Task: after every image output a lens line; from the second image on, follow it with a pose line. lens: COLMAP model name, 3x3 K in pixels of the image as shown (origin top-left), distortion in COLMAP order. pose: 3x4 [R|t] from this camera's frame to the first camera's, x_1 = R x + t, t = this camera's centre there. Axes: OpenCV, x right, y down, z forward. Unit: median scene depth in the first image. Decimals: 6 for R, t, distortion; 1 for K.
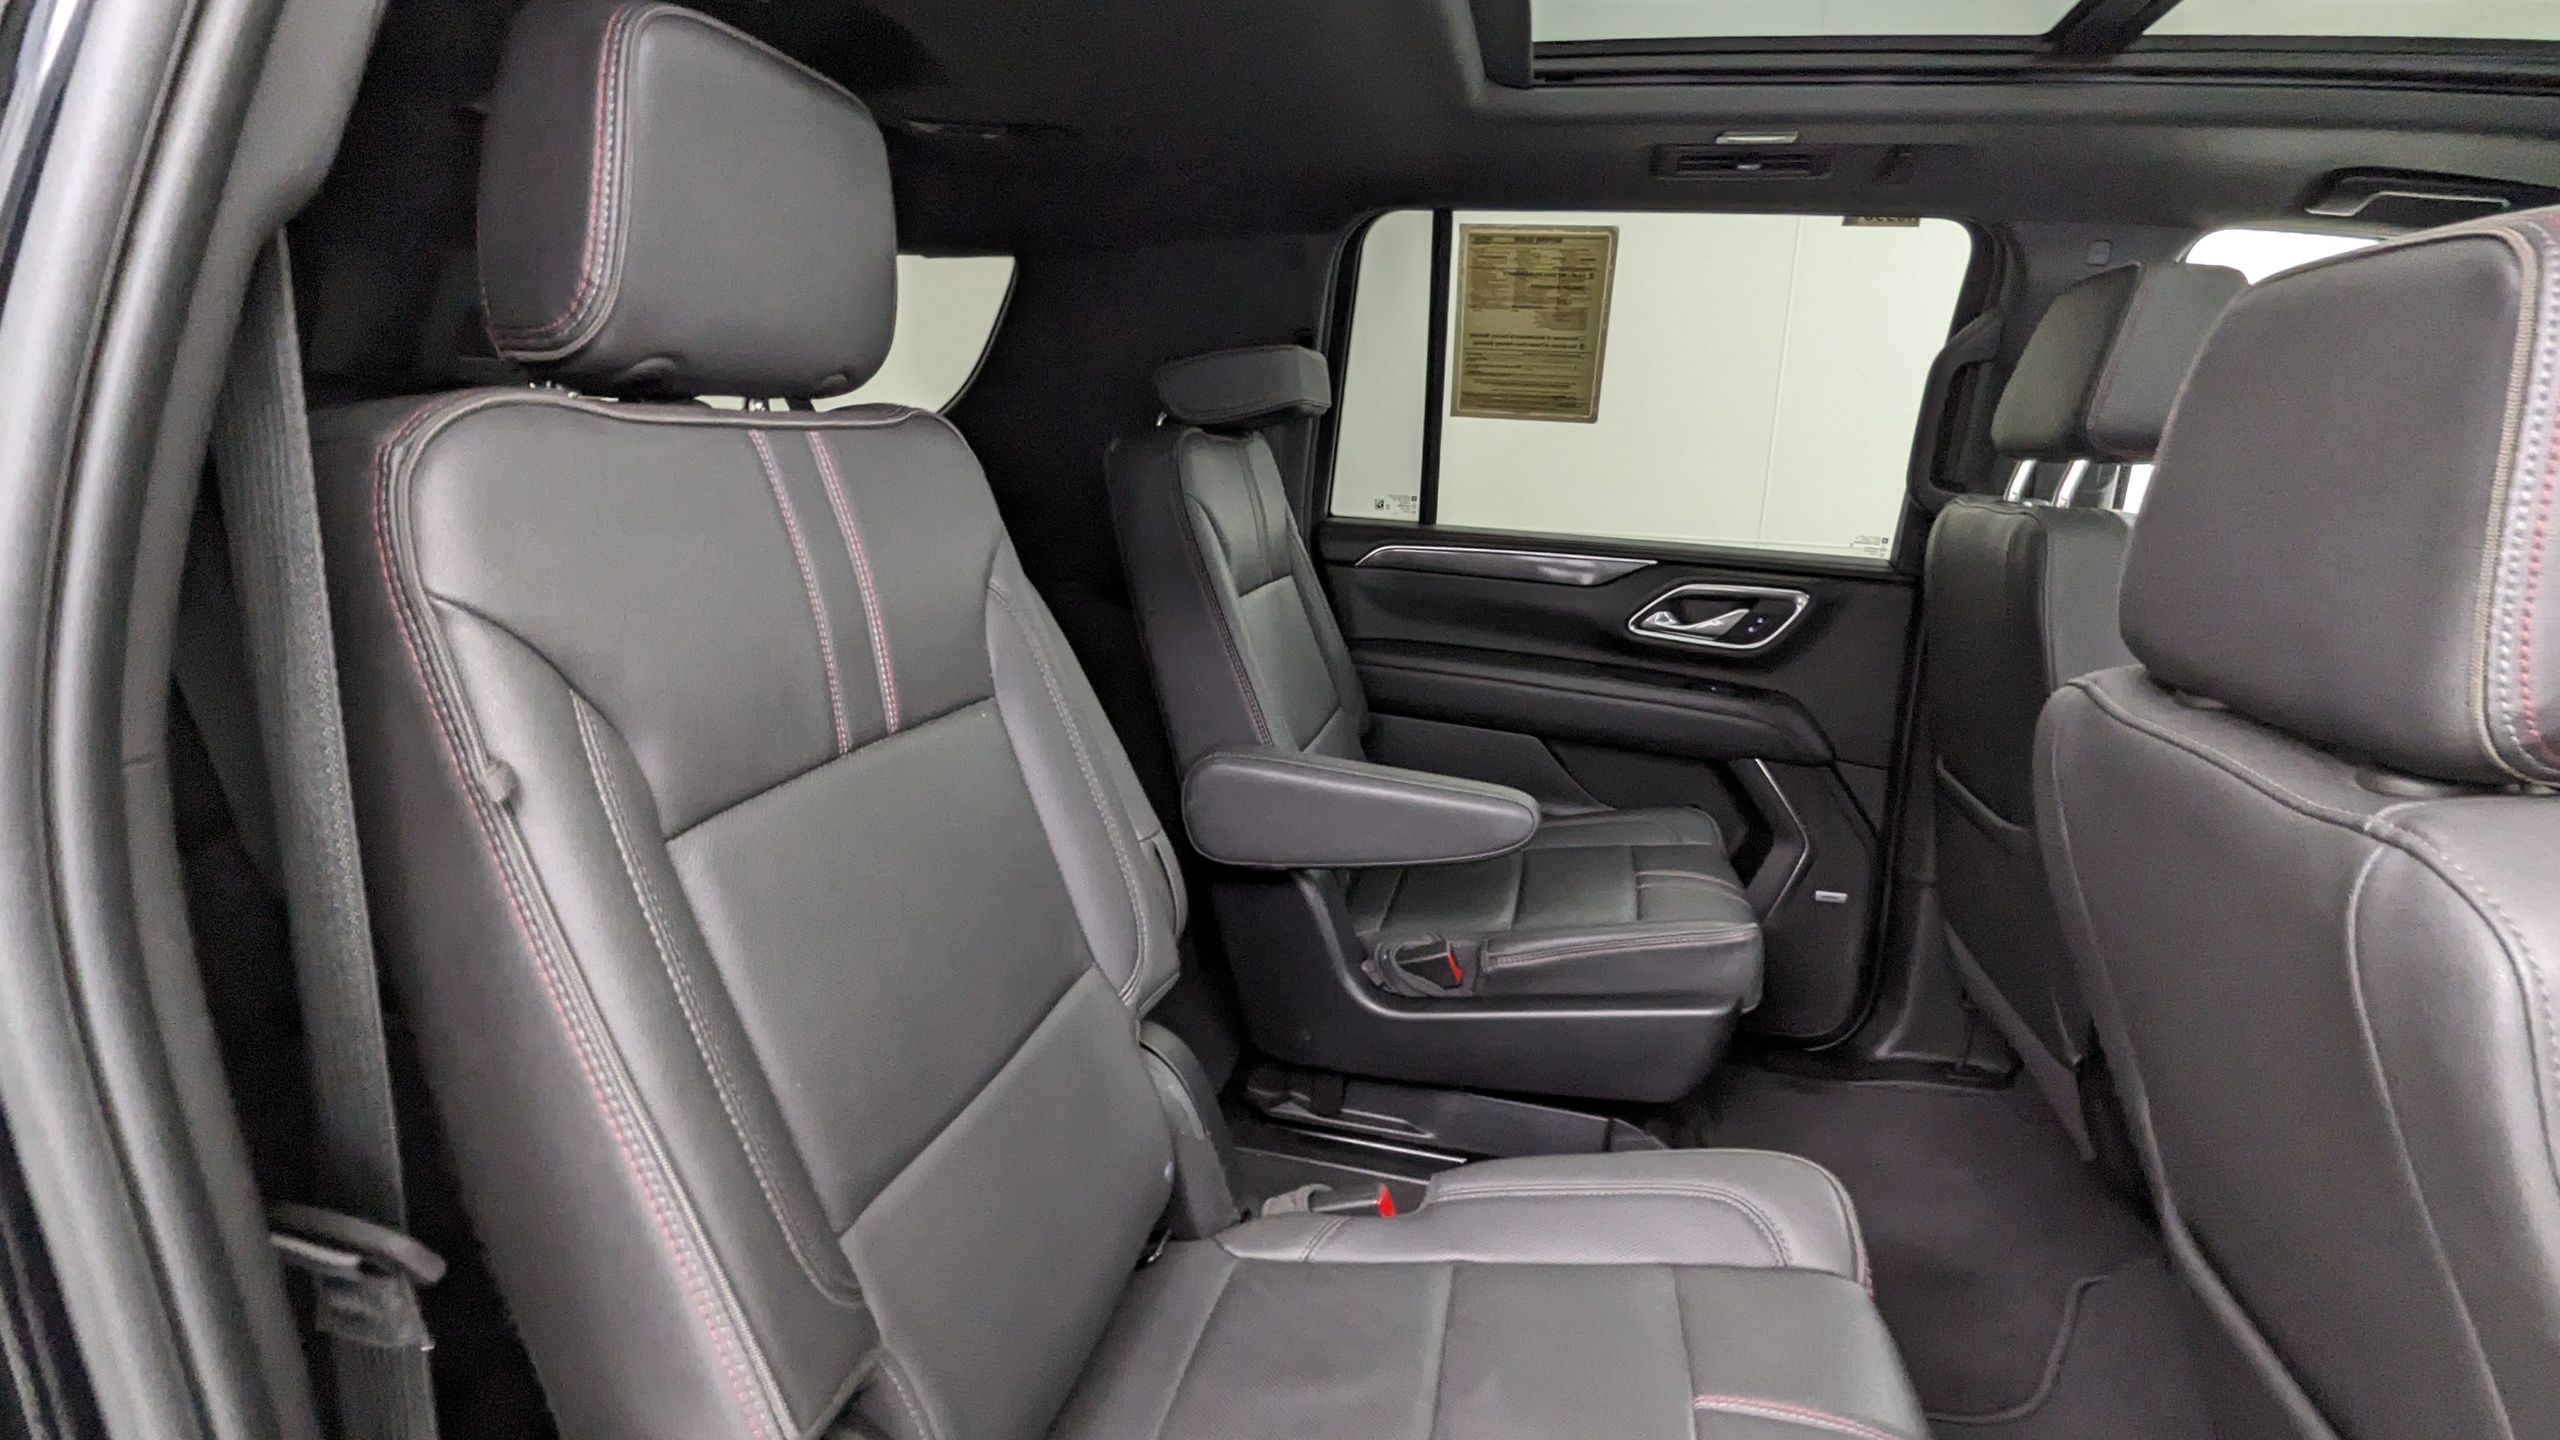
lens RADIAL K [[1218.7, 0, 1285.1], [0, 1218.7, 736.8], [0, 0, 1]] dist [-0.006184, -0.000310]
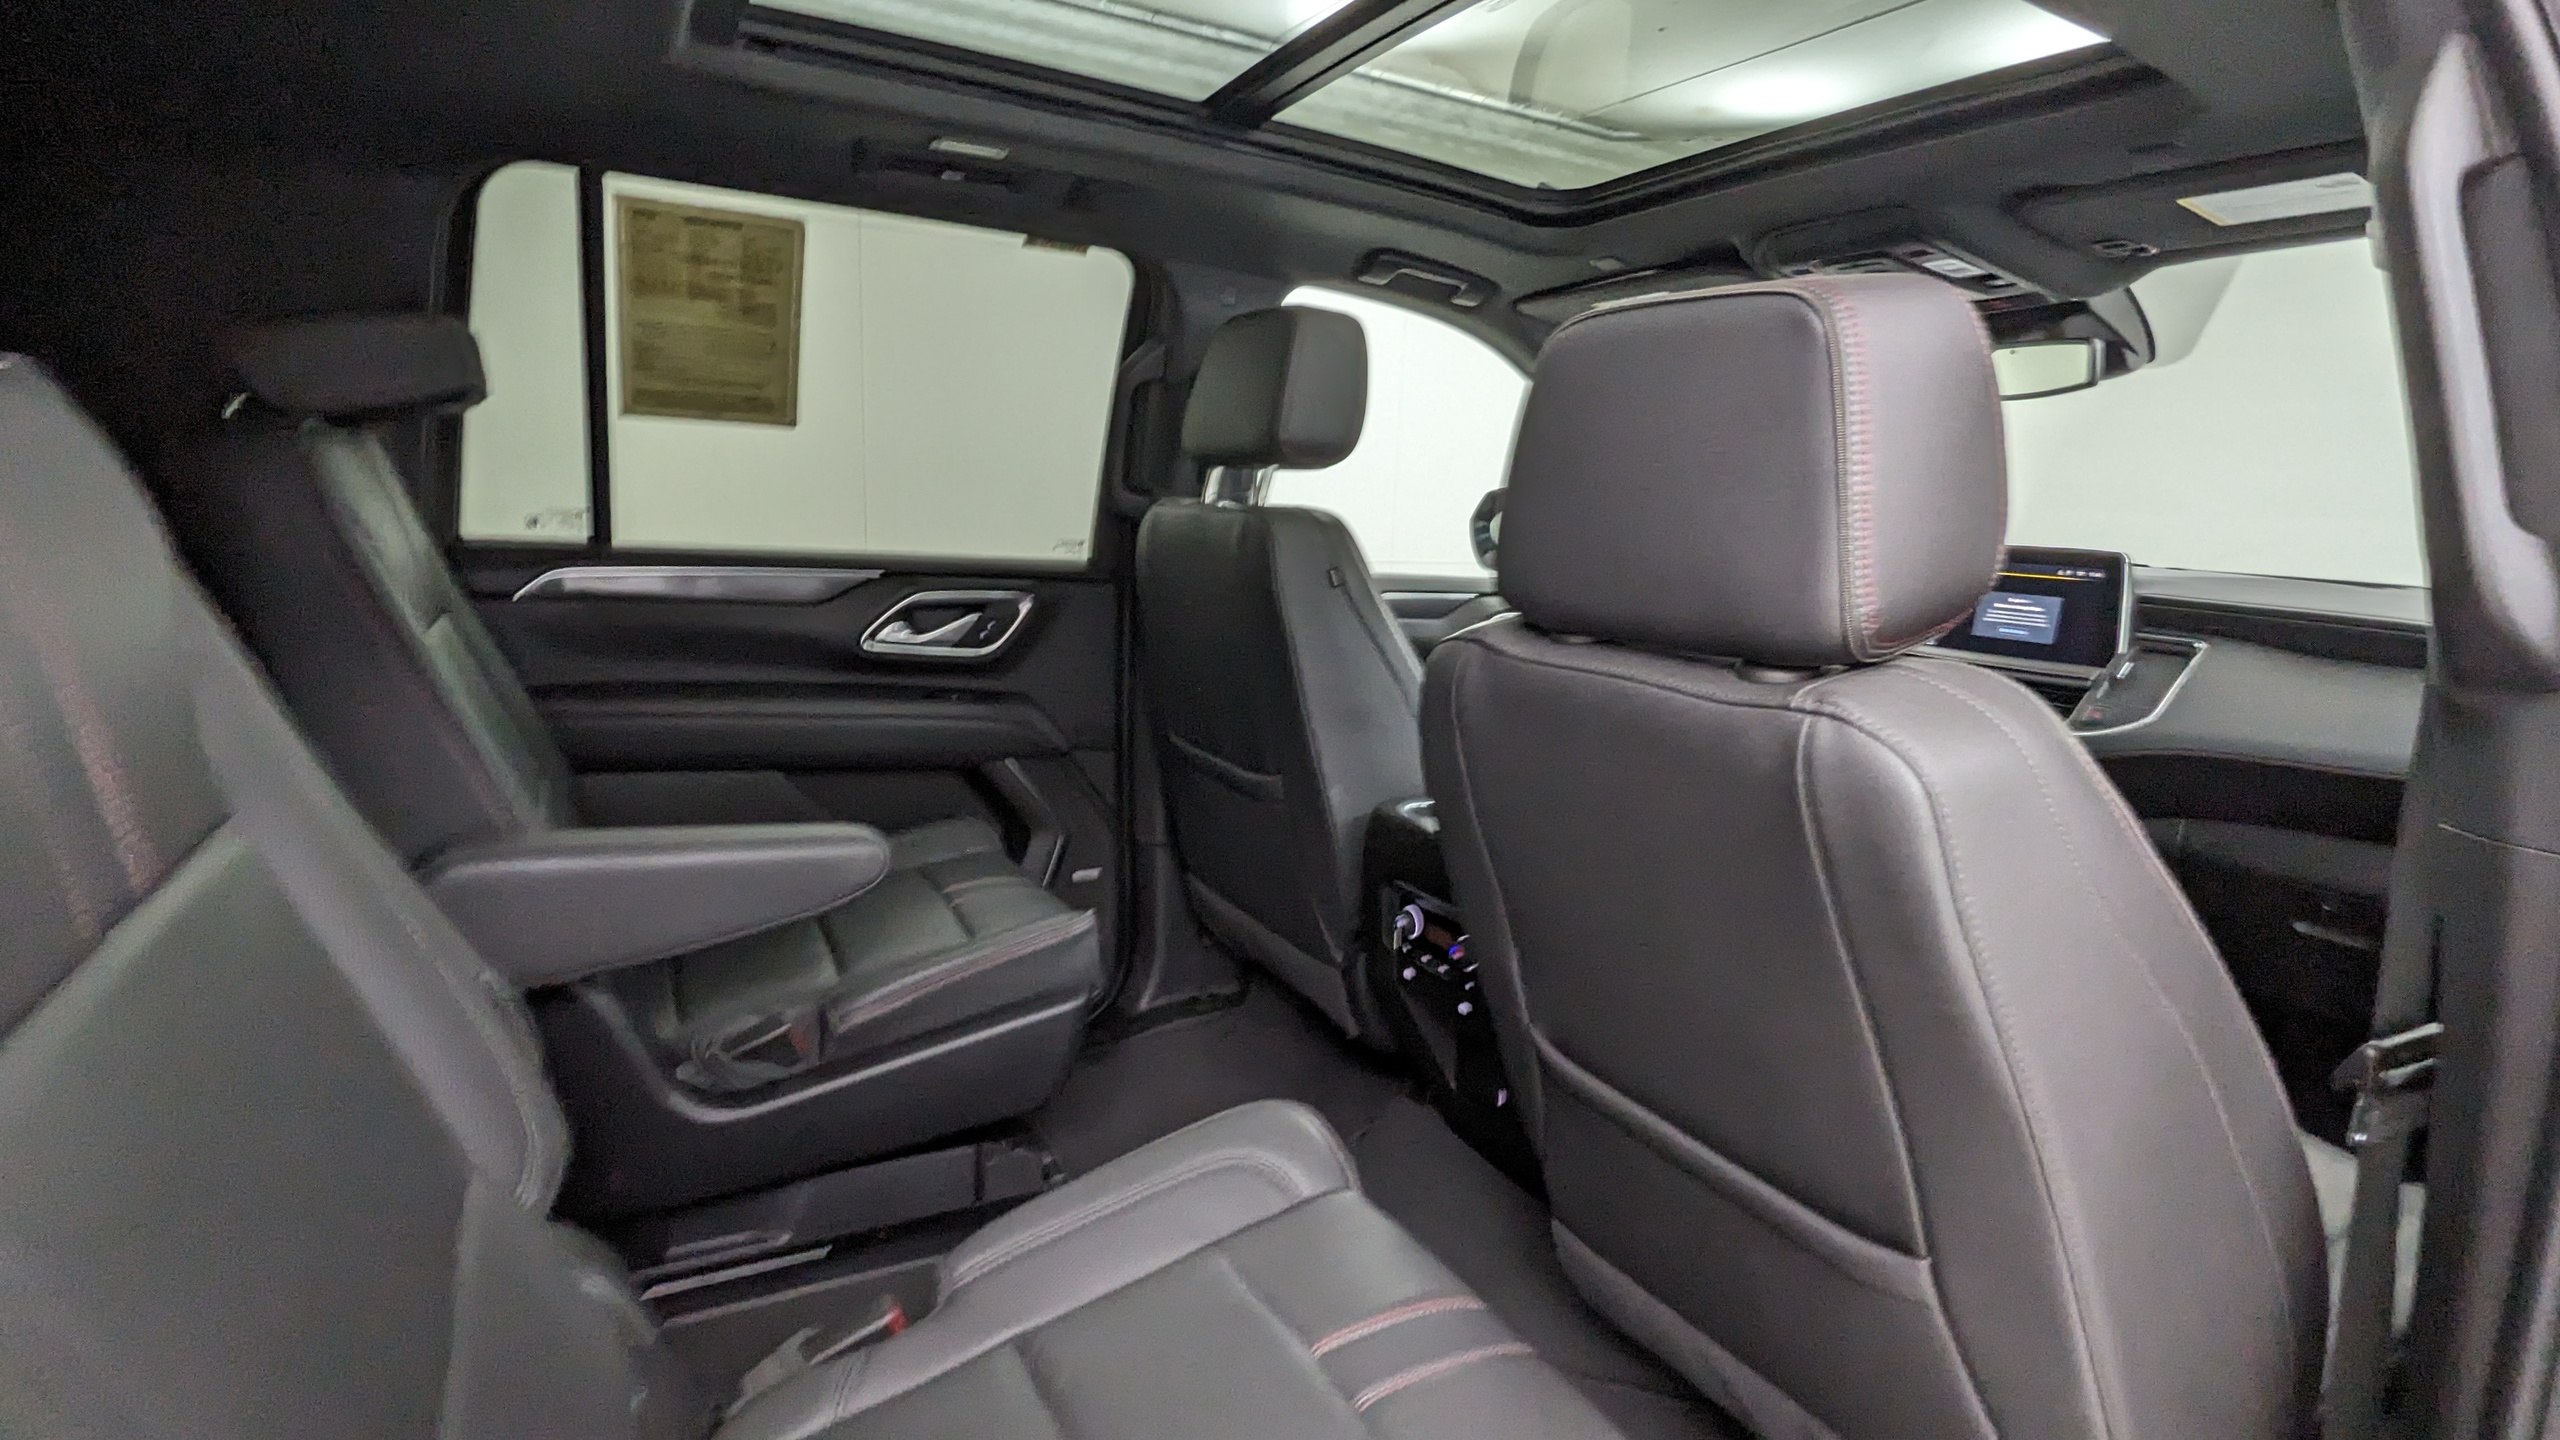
lens RADIAL K [[1218.7, 0, 1271.0], [0, 1218.7, 734.8], [0, 0, 1]] dist [-0.006184, -0.000310]
pose [[0.744599, -0.137286, 0.653242, -0.134412], [0.148122, 0.988206, 0.038846, -0.010049], [-0.650870, 0.067835, 0.756152, 0.089114]]
